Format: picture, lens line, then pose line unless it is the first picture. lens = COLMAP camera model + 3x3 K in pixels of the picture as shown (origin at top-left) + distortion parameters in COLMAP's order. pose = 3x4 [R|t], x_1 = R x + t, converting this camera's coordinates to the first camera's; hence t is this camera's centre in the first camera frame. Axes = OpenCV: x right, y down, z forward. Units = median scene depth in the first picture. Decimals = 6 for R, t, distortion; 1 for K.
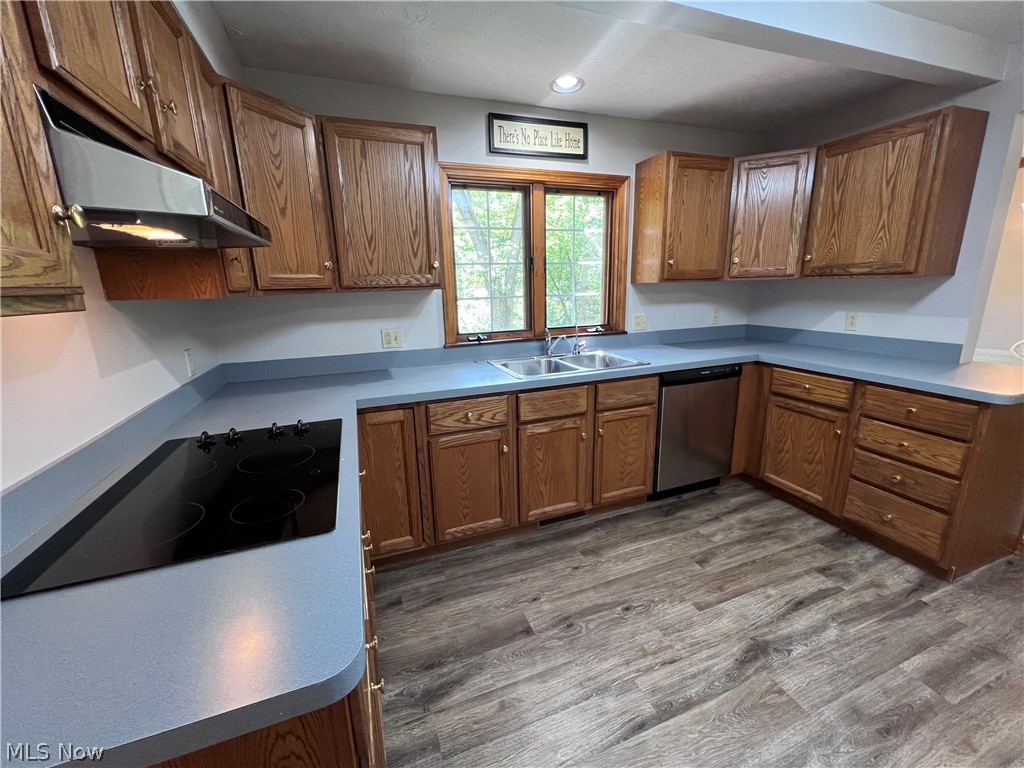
lens RADIAL K [[412.1, 0, 508.1], [0, 412.1, 383.2], [0, 0, 1]] dist [-0.000701, 0.000581]
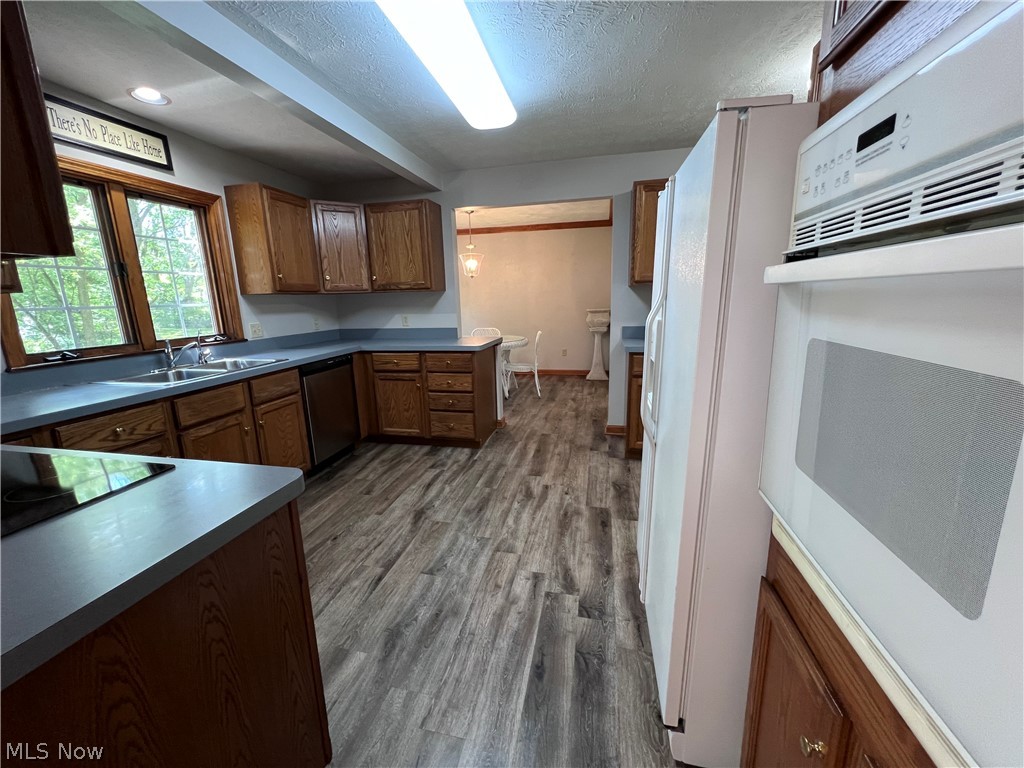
lens RADIAL K [[410.3, 0, 508.3], [0, 410.3, 383.9], [0, 0, 1]] dist [-0.000046, 0.000426]
pose [[0.546753, -0.163824, 0.821110, -0.282441], [0.209874, 0.976179, 0.055013, 0.087006], [-0.810564, 0.142251, 0.568112, -0.171621]]
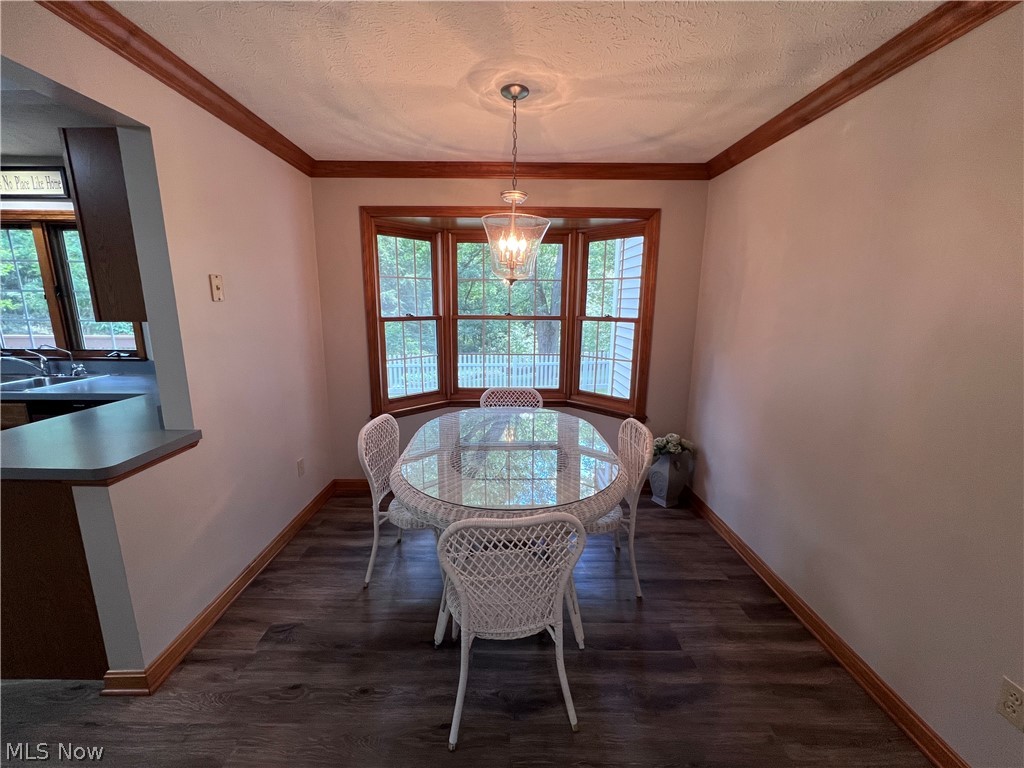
lens RADIAL K [[412.1, 0, 508.1], [0, 412.1, 383.2], [0, 0, 1]] dist [-0.000701, 0.000581]
pose [[0.939335, 0.098232, -0.328633, 1.758164], [-0.109327, 0.993886, -0.015407, -0.176123], [0.325110, 0.050401, 0.944332, 0.391592]]
